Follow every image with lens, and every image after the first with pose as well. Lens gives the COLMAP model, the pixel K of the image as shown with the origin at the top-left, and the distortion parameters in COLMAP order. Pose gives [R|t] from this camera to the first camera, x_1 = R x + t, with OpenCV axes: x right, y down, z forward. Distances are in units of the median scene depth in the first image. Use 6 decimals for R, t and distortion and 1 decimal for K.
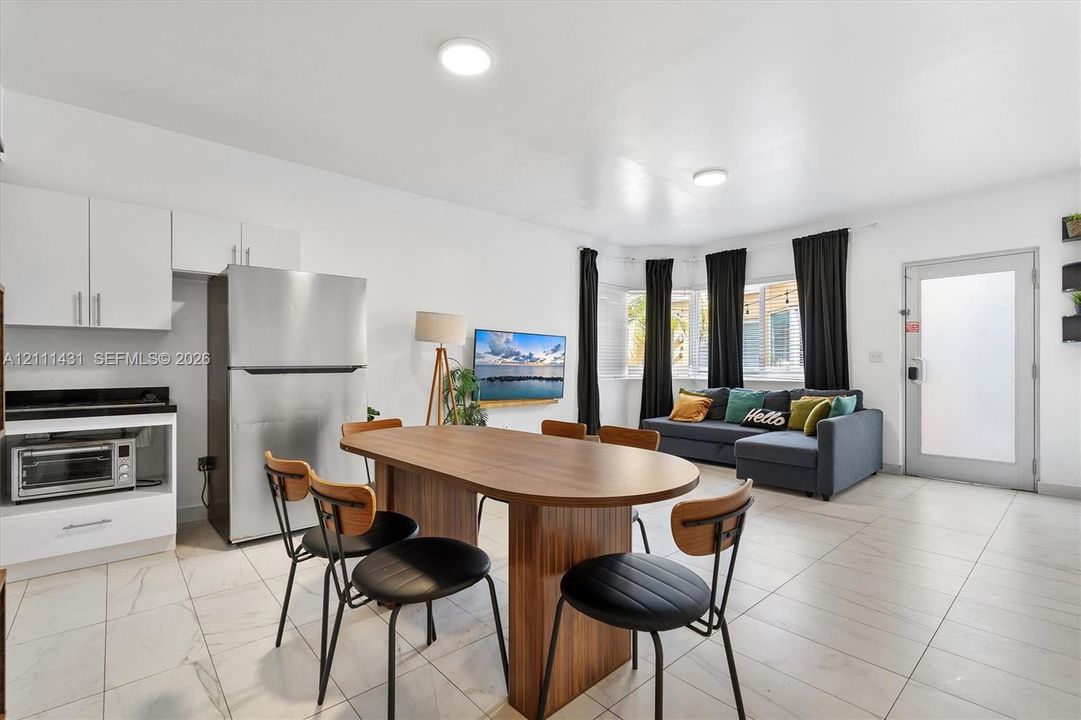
lens RADIAL K [[496.9, 0, 534.5], [0, 496.9, 364.1], [0, 0, 1]] dist [-0.001891, -0.000249]
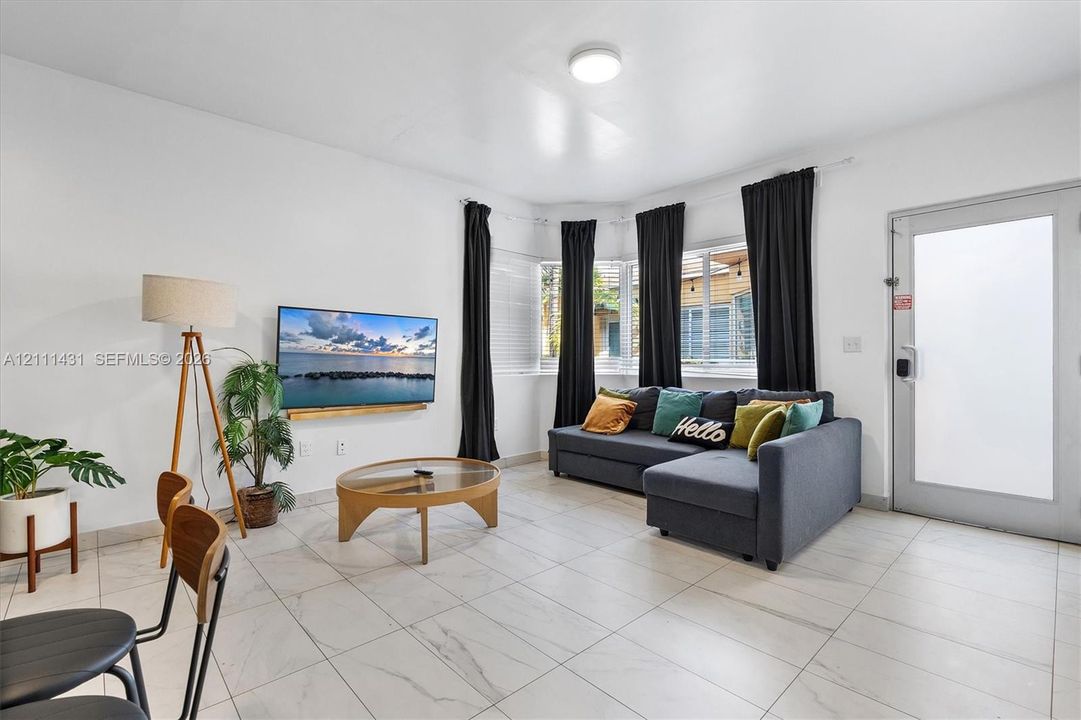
lens RADIAL K [[496.9, 0, 535.8], [0, 496.9, 357.0], [0, 0, 1]] dist [-0.001891, -0.000249]
pose [[0.999604, 0.000844, 0.028121, 0.200396], [-0.000741, 0.999993, -0.003690, 0.005607], [-0.028124, 0.003667, 0.999598, 0.280889]]
